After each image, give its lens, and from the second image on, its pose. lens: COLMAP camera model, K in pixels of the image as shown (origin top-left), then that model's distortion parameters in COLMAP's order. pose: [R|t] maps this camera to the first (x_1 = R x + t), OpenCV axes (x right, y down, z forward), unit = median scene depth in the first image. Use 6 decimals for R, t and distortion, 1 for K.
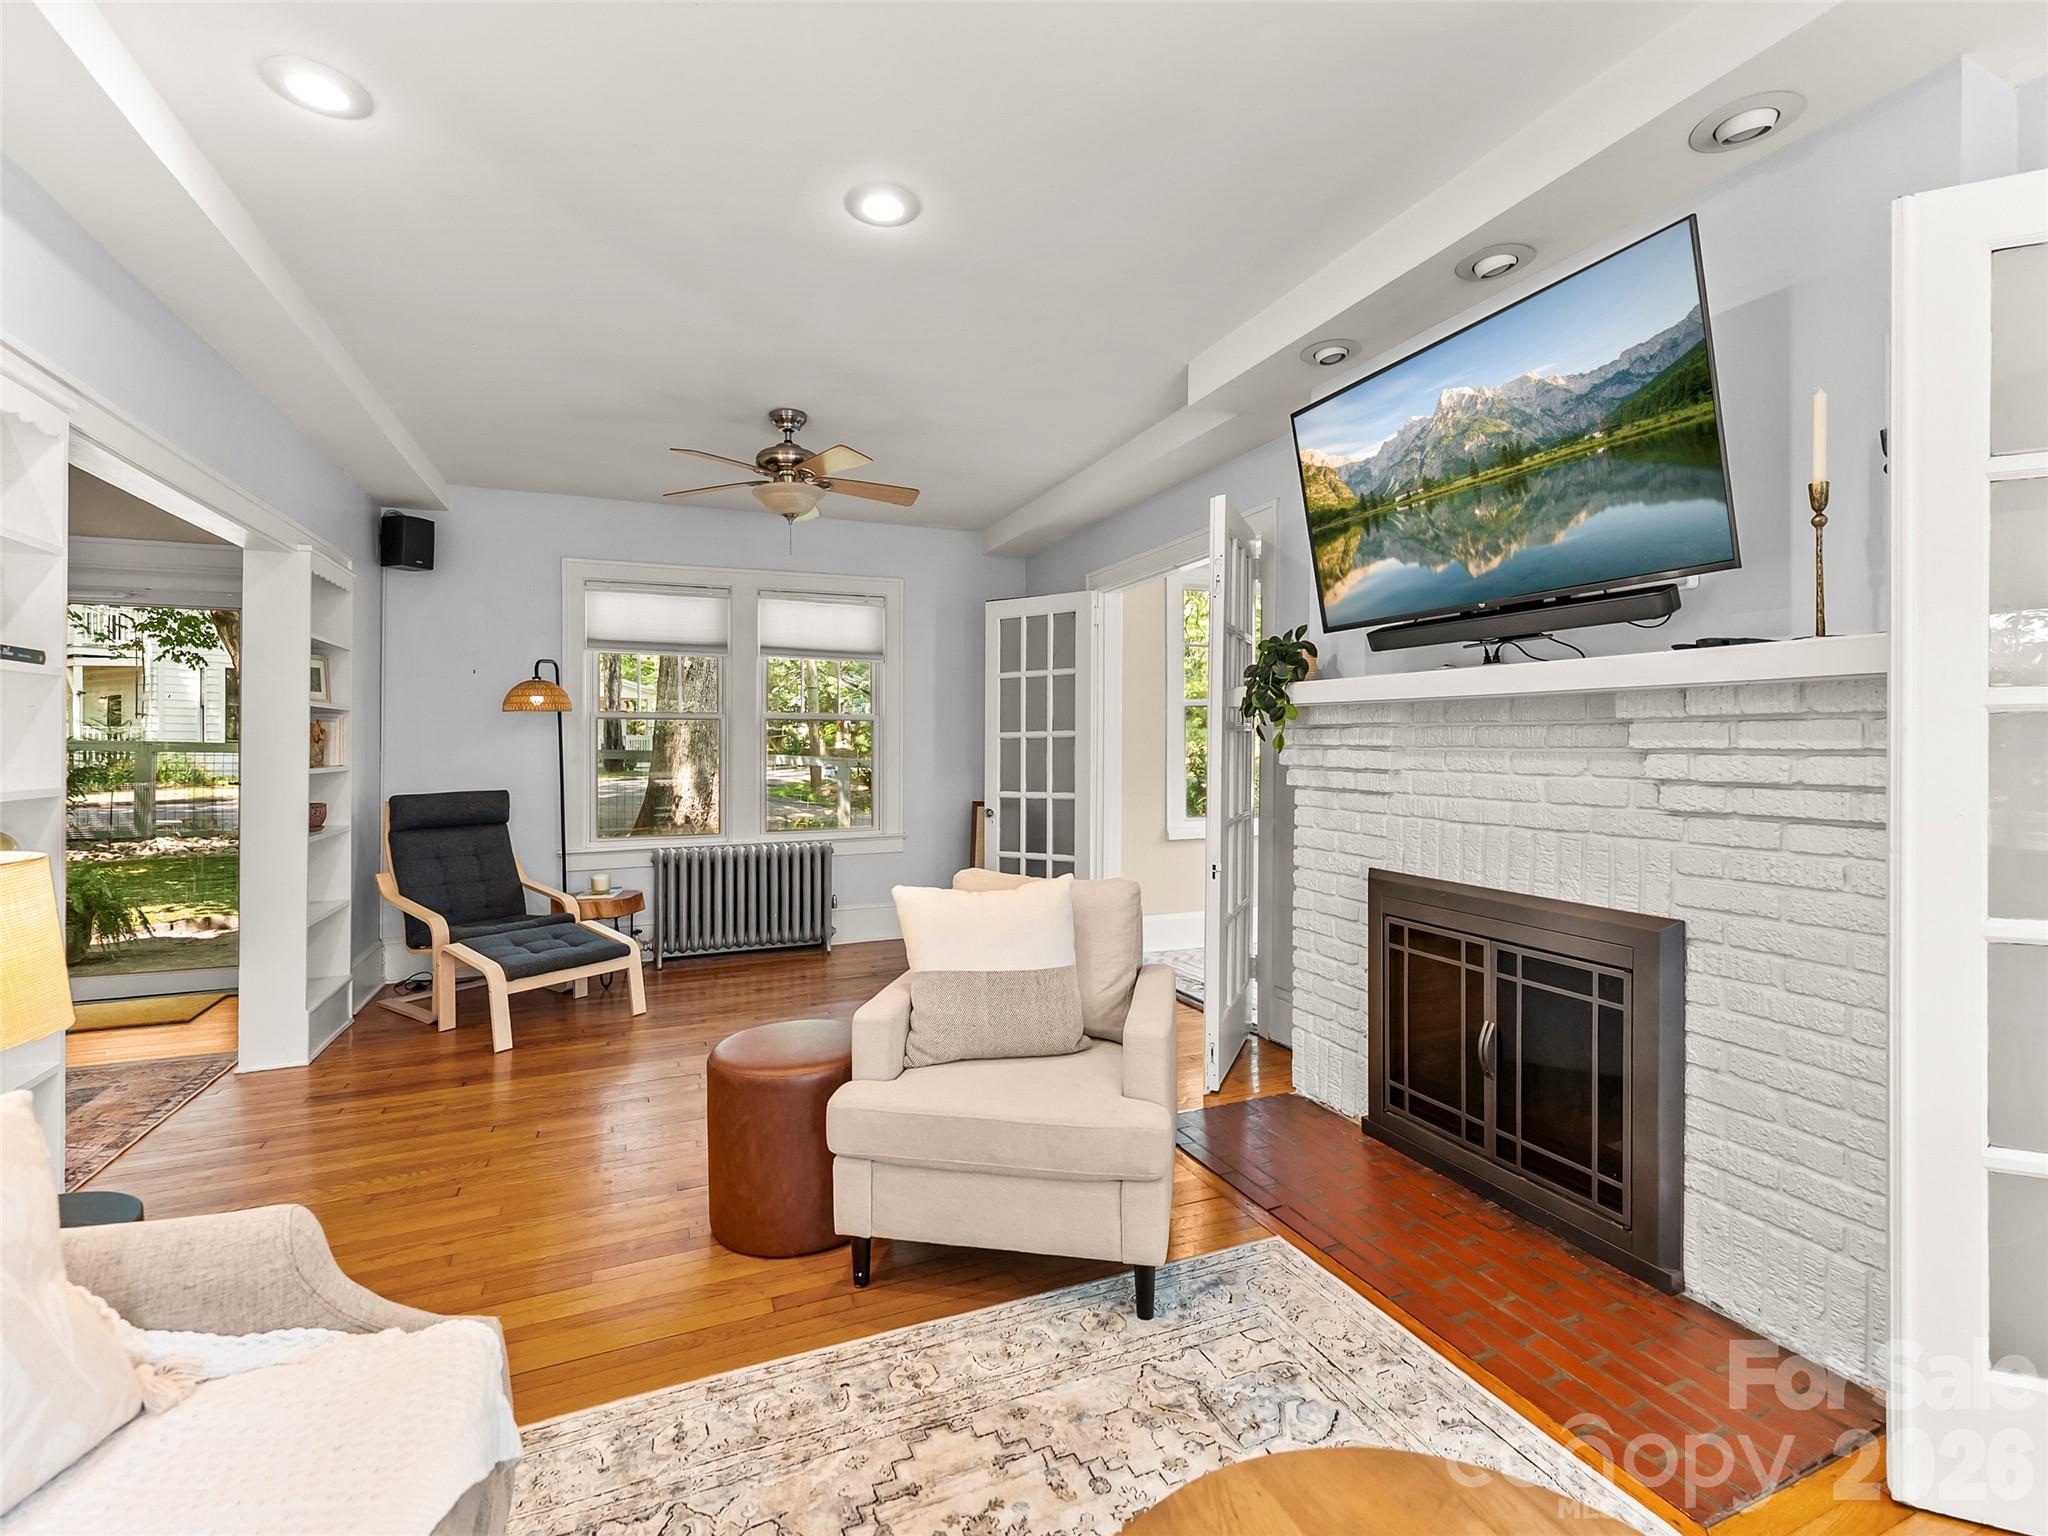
lens RADIAL K [[942.5, 0, 1024.2], [0, 942.5, 752.5], [0, 0, 1]] dist [0.000318, -0.001145]
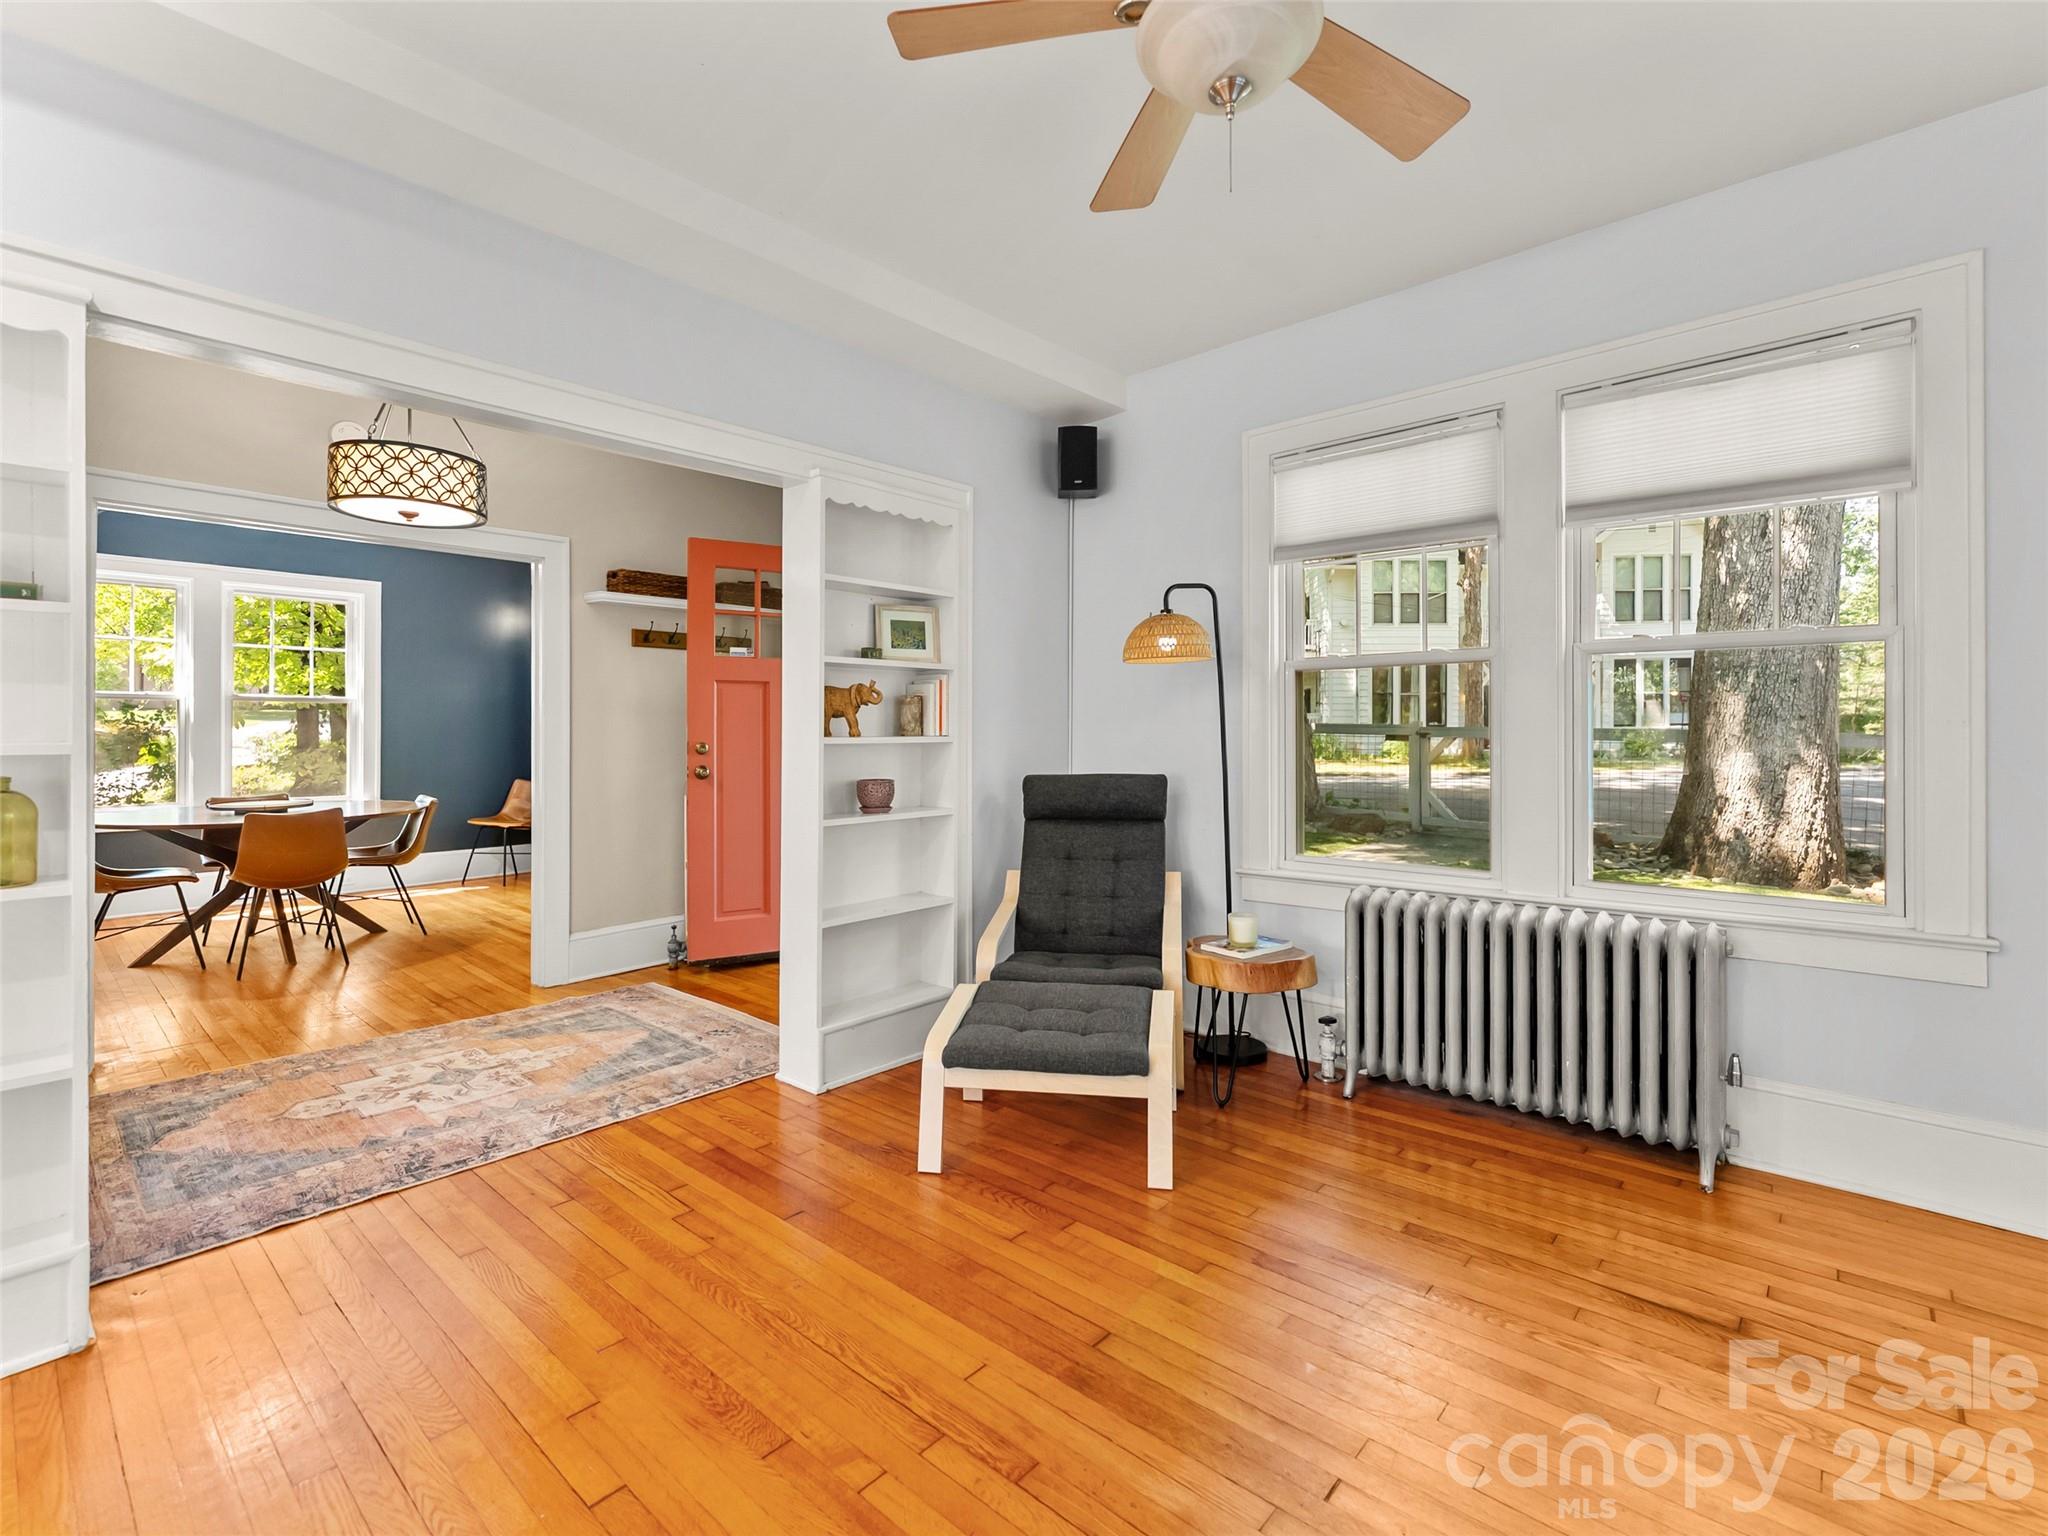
lens RADIAL K [[942.5, 0, 1035.1], [0, 942.5, 723.7], [0, 0, 1]] dist [0.000318, -0.001145]
pose [[0.429687, -0.007343, -0.902948, 0.051662], [-0.005512, 0.999927, -0.010754, 0.009295], [0.902961, 0.009598, 0.429615, 0.574087]]
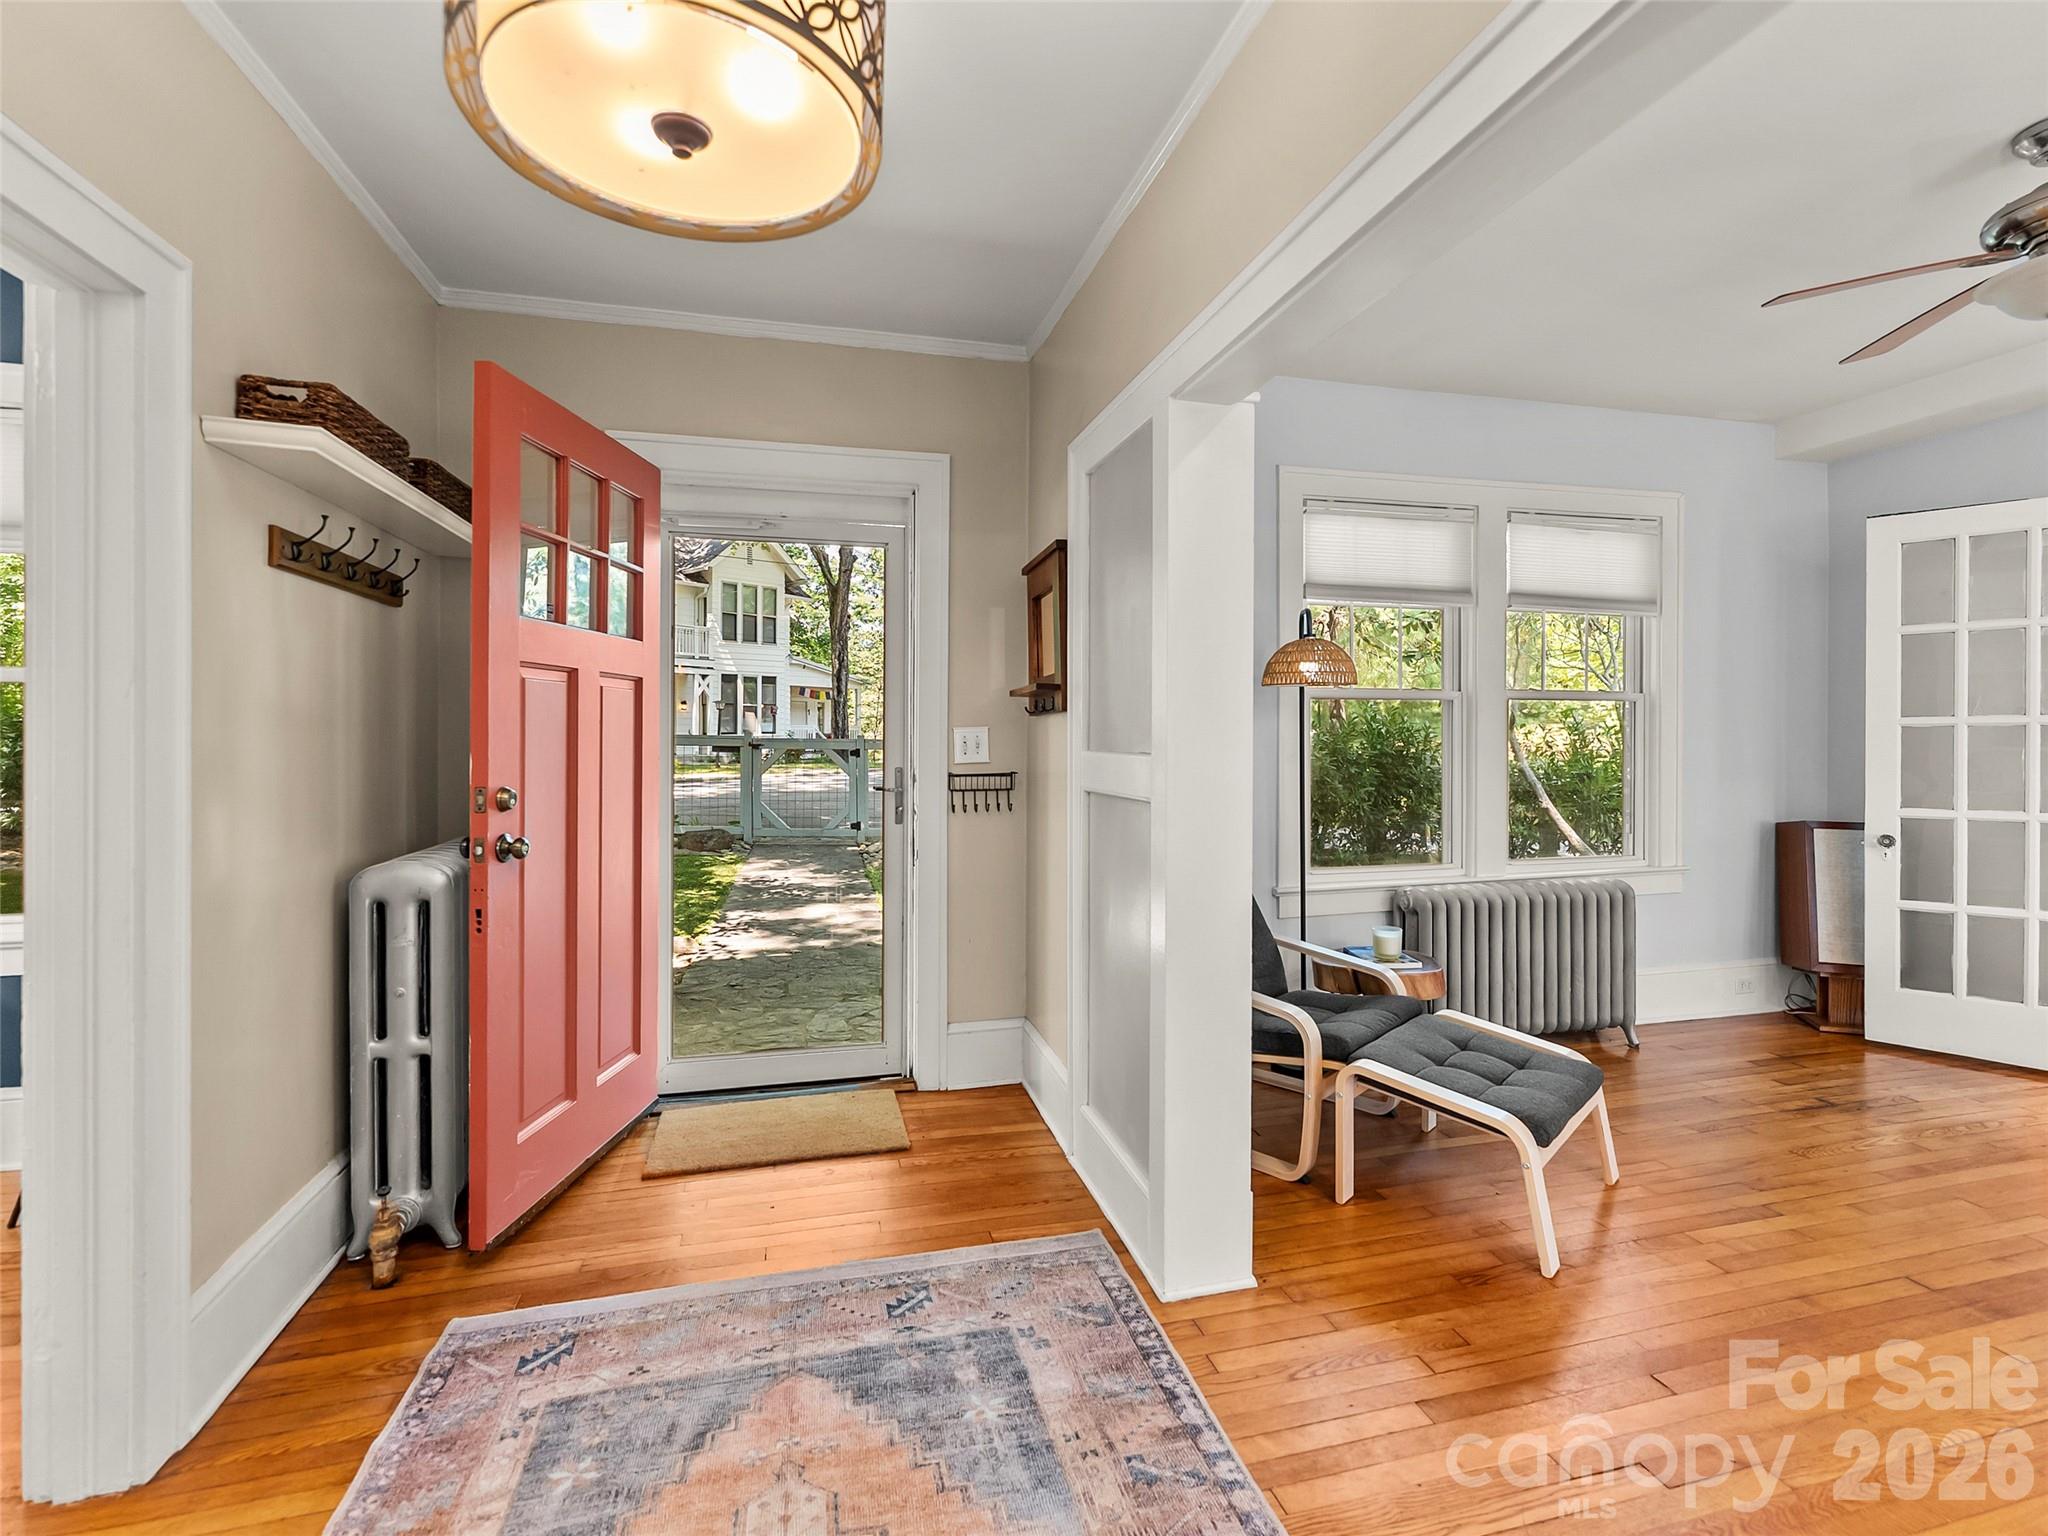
lens RADIAL K [[942.5, 0, 998.8], [0, 942.5, 739.9], [0, 0, 1]] dist [0.000318, -0.001145]
pose [[0.988279, 0.002023, -0.152644, -0.583288], [-0.002353, 0.999995, -0.001978, -0.002989], [0.152640, 0.002314, 0.988279, 0.281835]]
